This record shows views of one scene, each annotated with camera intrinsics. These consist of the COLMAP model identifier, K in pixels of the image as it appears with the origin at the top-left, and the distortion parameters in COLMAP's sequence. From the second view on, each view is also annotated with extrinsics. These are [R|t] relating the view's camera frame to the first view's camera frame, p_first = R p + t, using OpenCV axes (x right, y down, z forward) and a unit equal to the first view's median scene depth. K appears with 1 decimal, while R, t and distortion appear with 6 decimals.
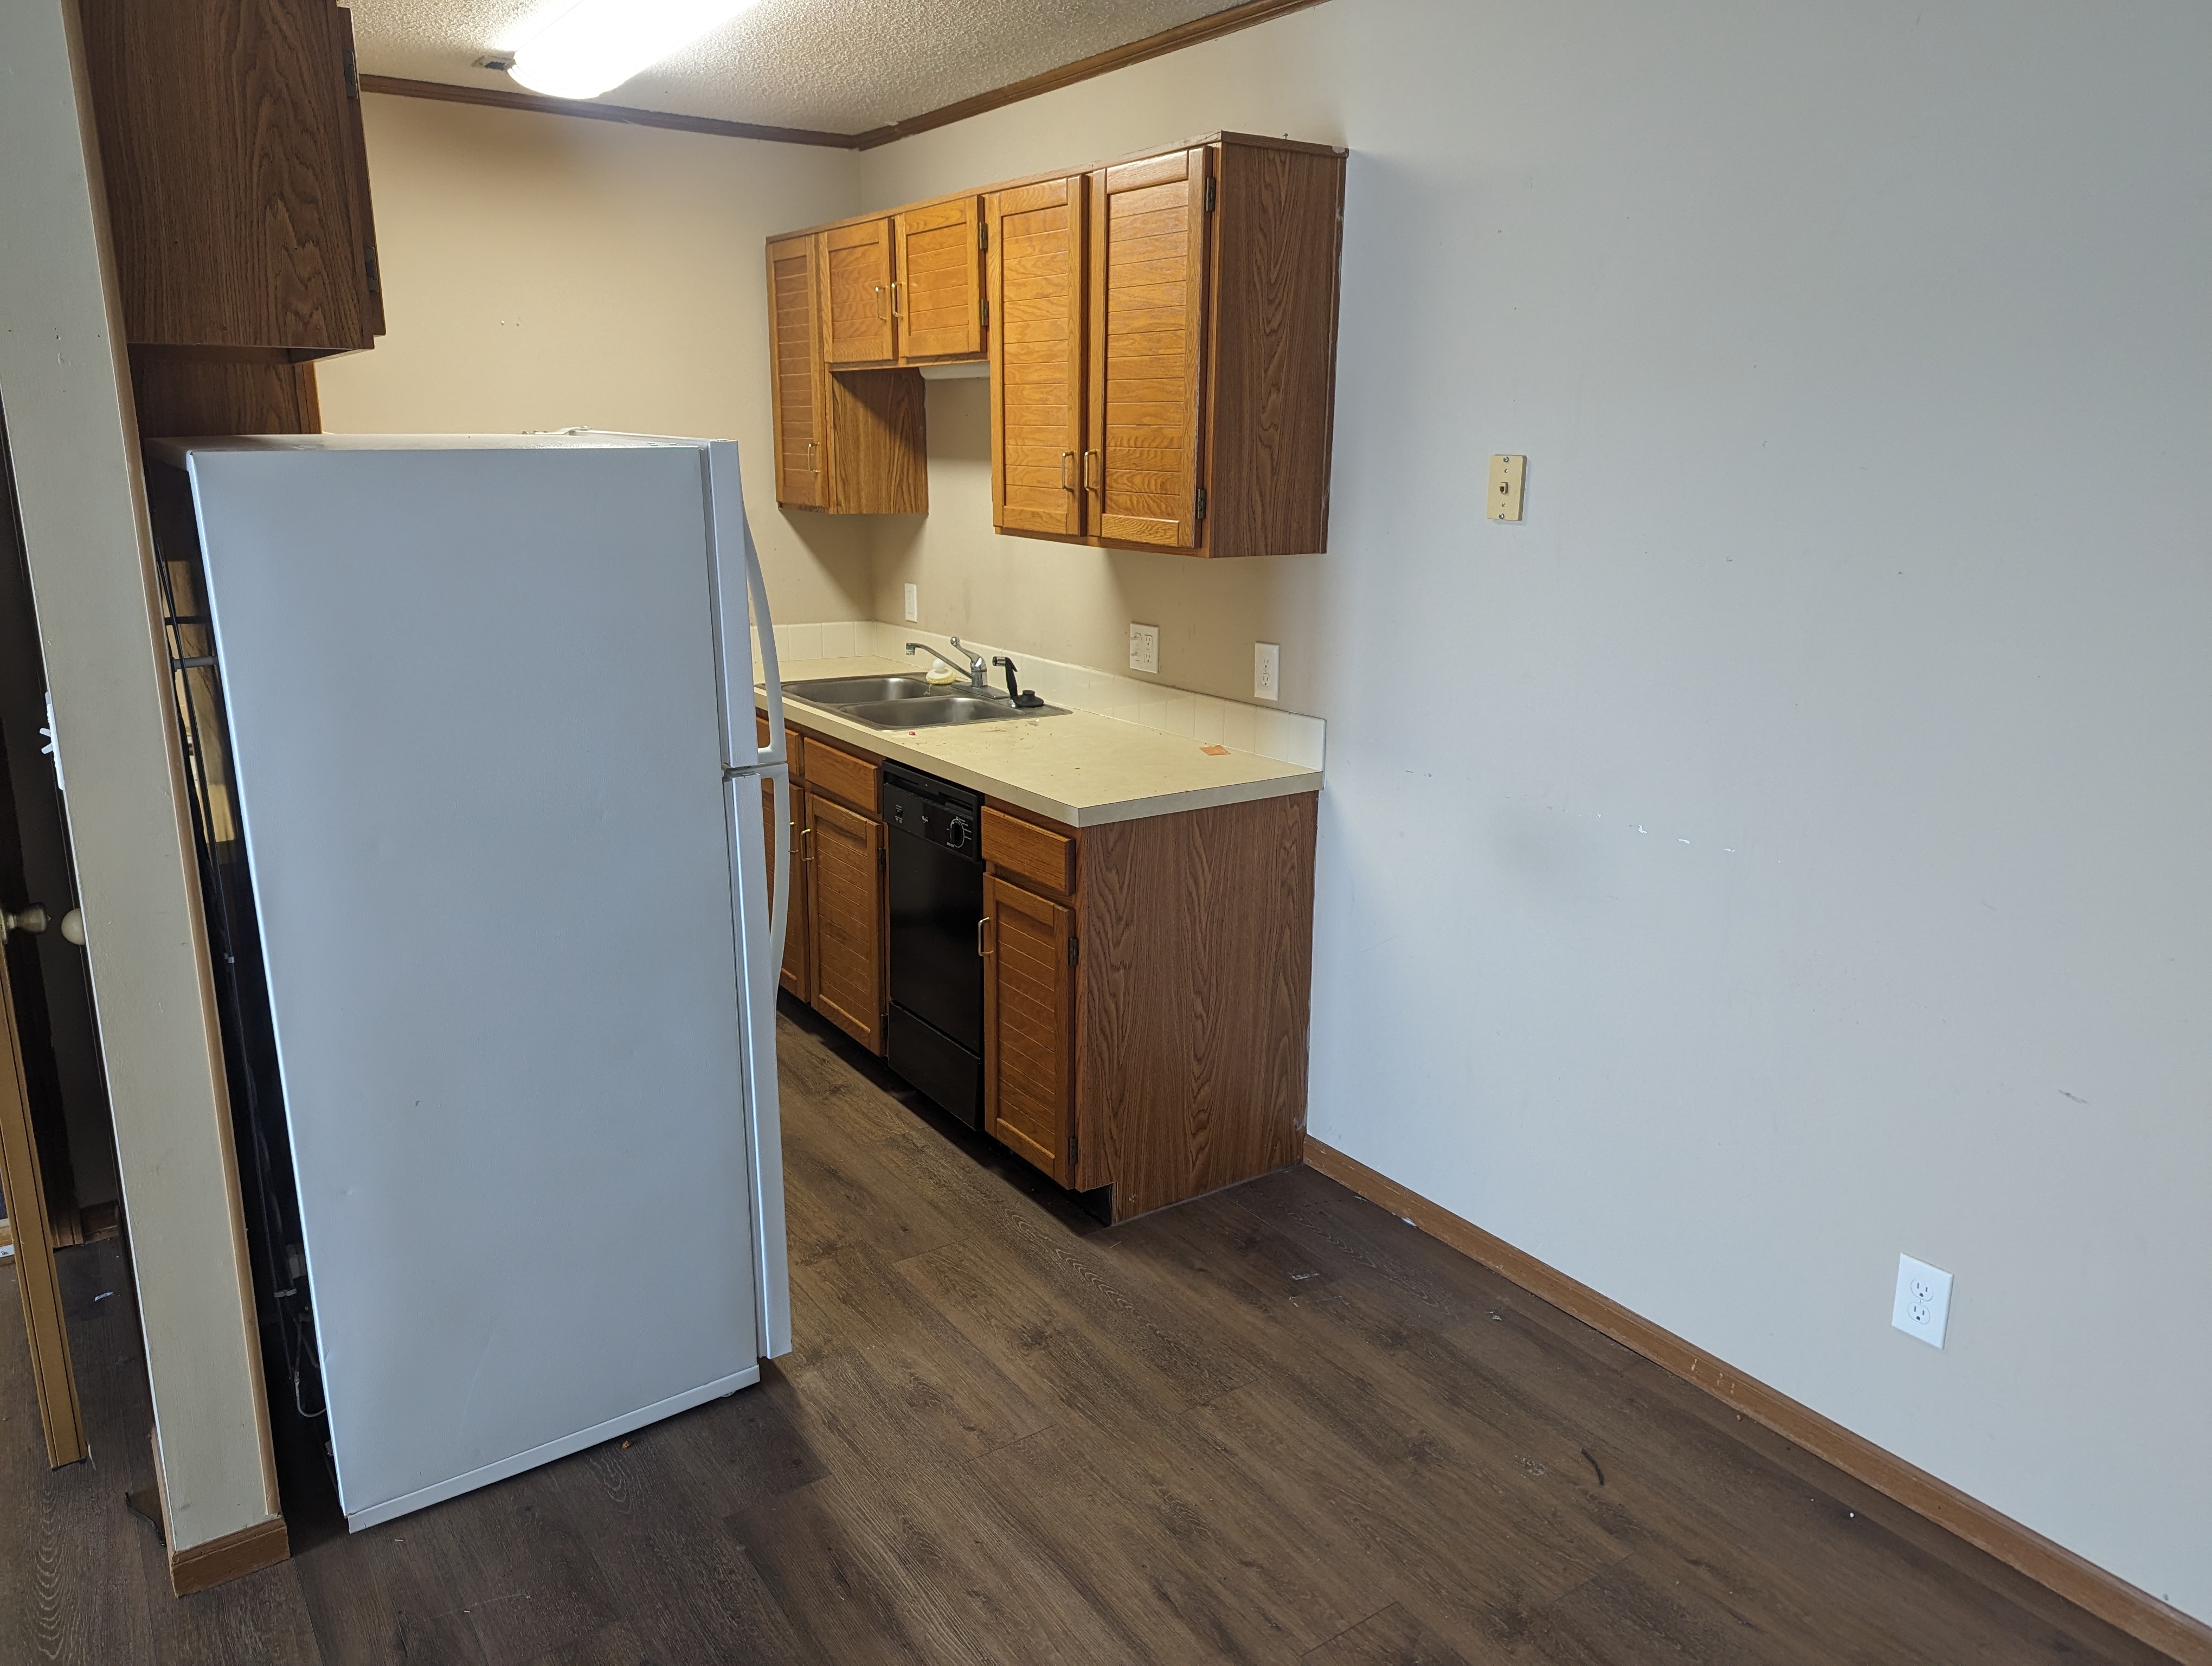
lens RADIAL K [[1568.0, 0, 1106.3], [0, 1568.0, 825.2], [0, 0, 1]] dist [0.051061, -0.053468]
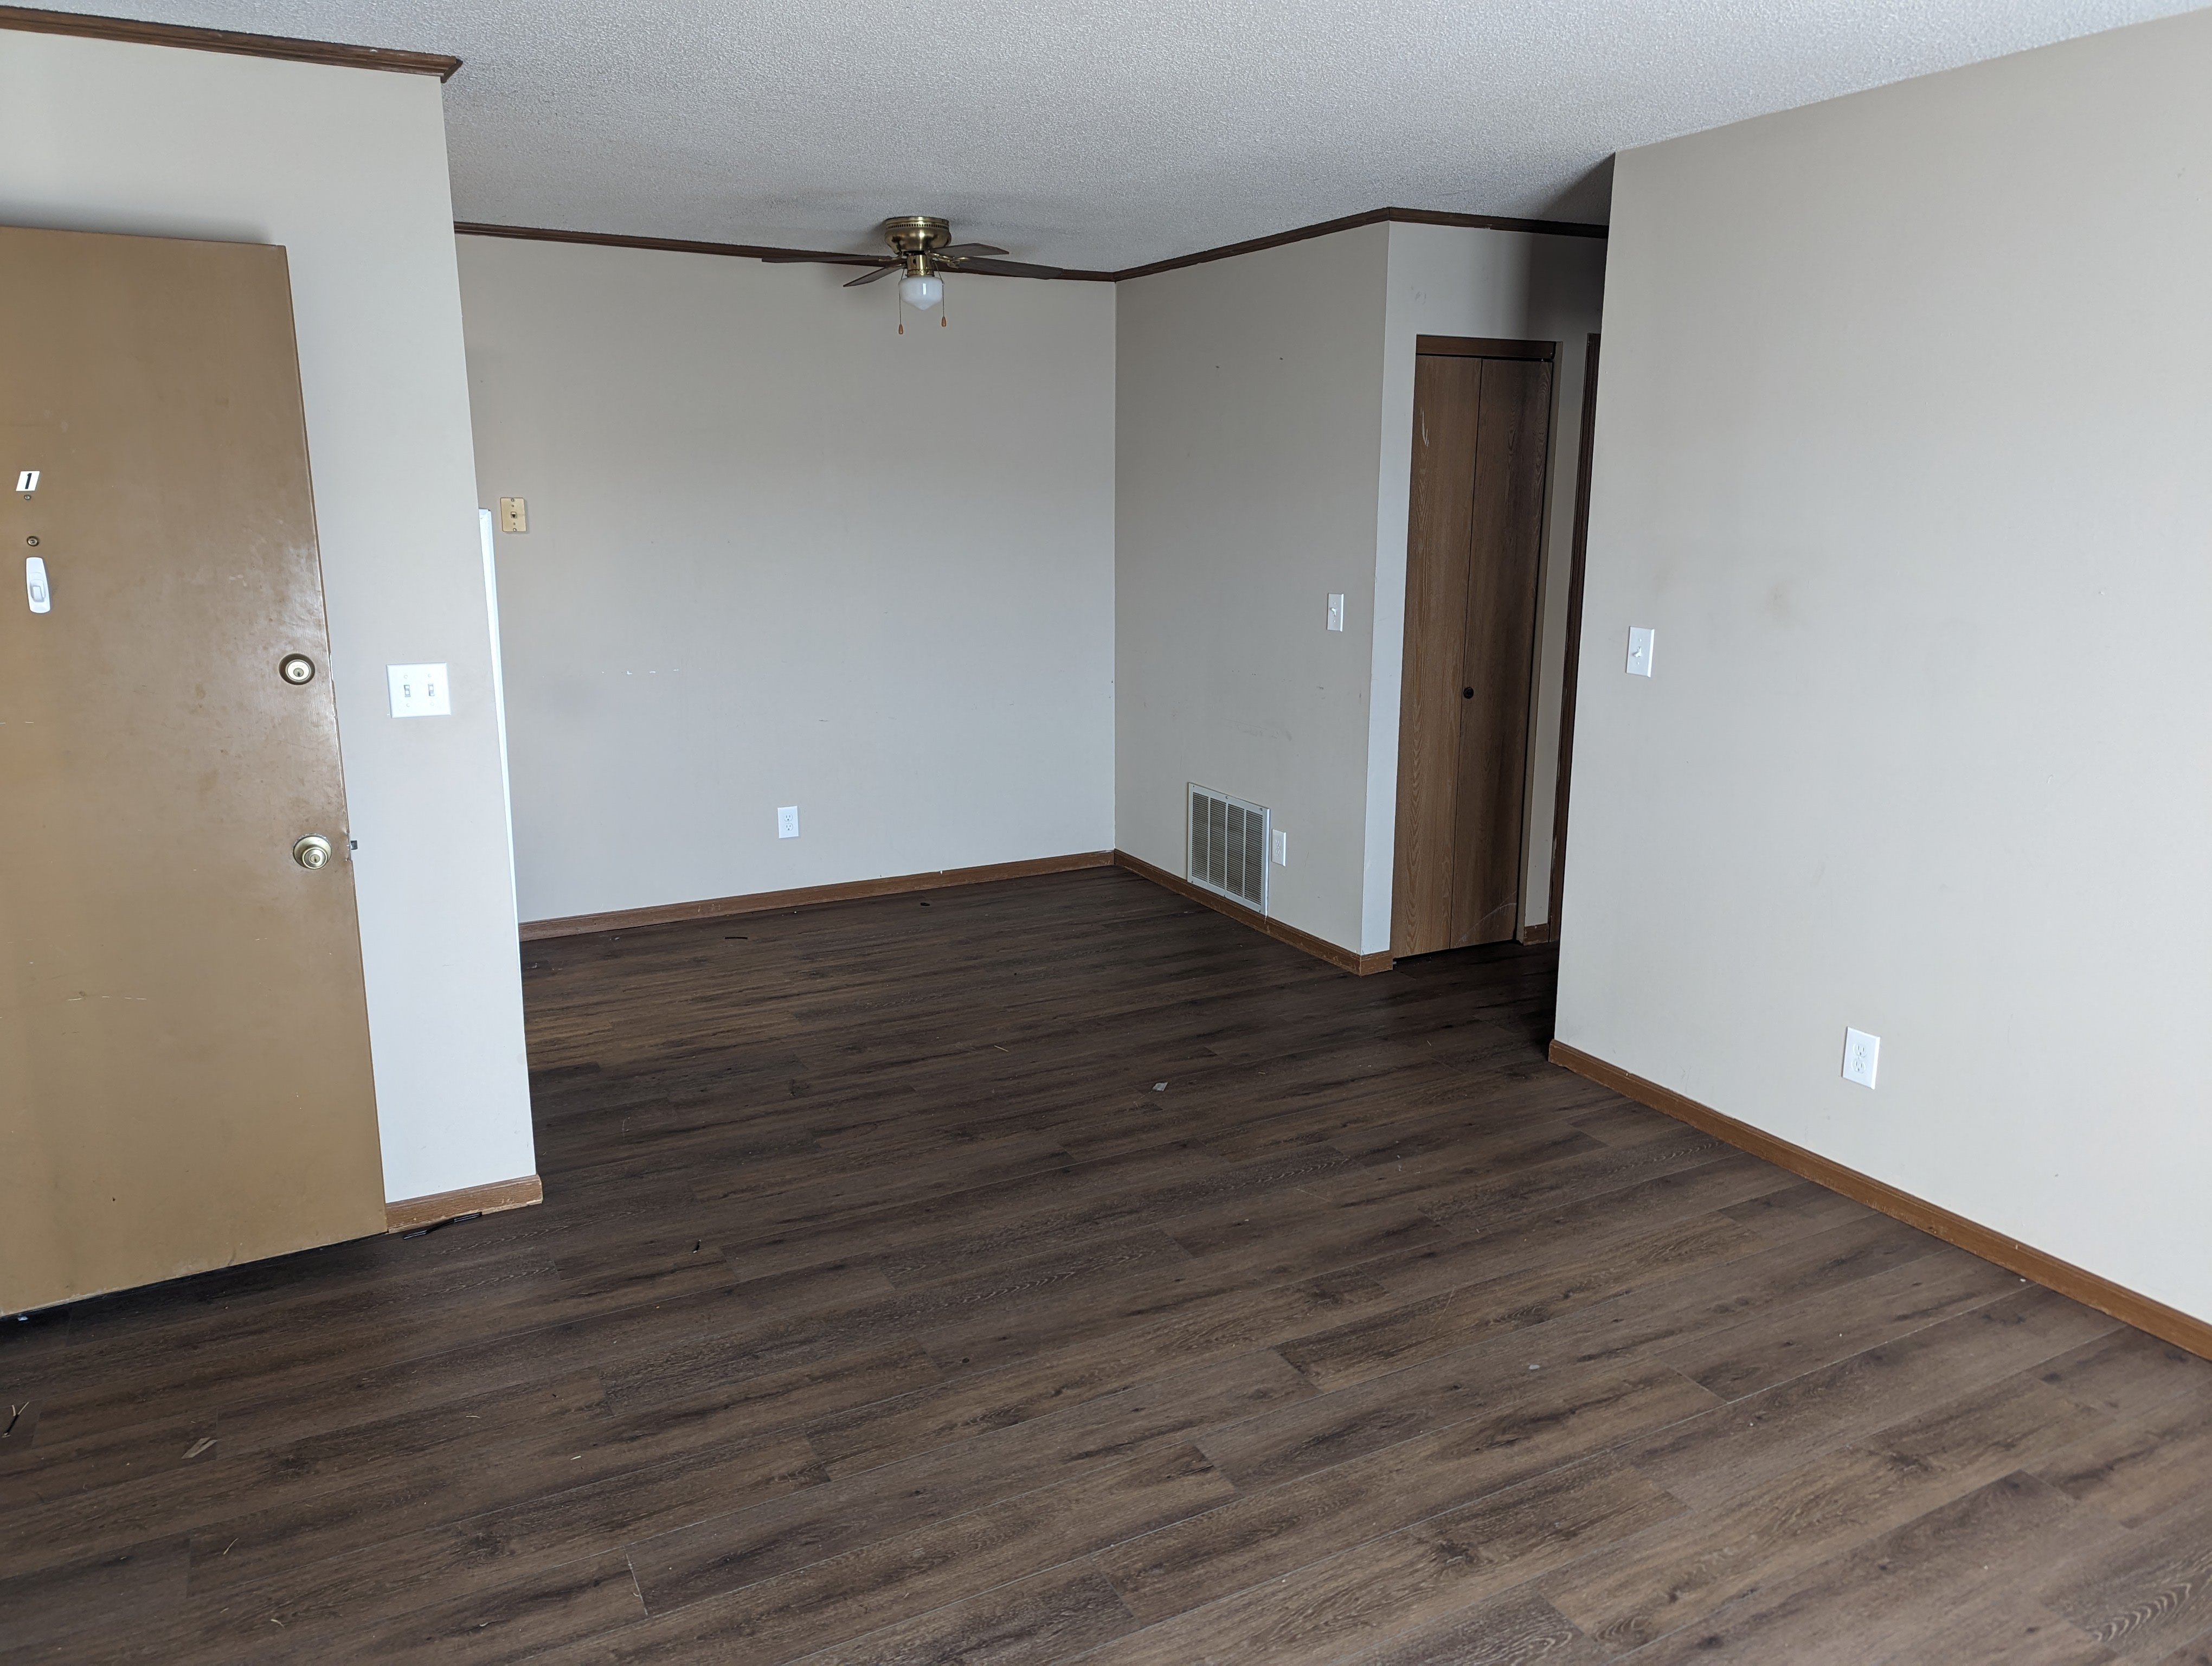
lens RADIAL K [[1568.0, 0, 1105.8], [0, 1568.0, 833.9], [0, 0, 1]] dist [0.051061, -0.053468]
pose [[0.107207, -0.219644, 0.969672, -1.908247], [0.238197, 0.952563, 0.189434, -0.044147], [-0.965282, 0.210664, 0.154440, 0.105884]]
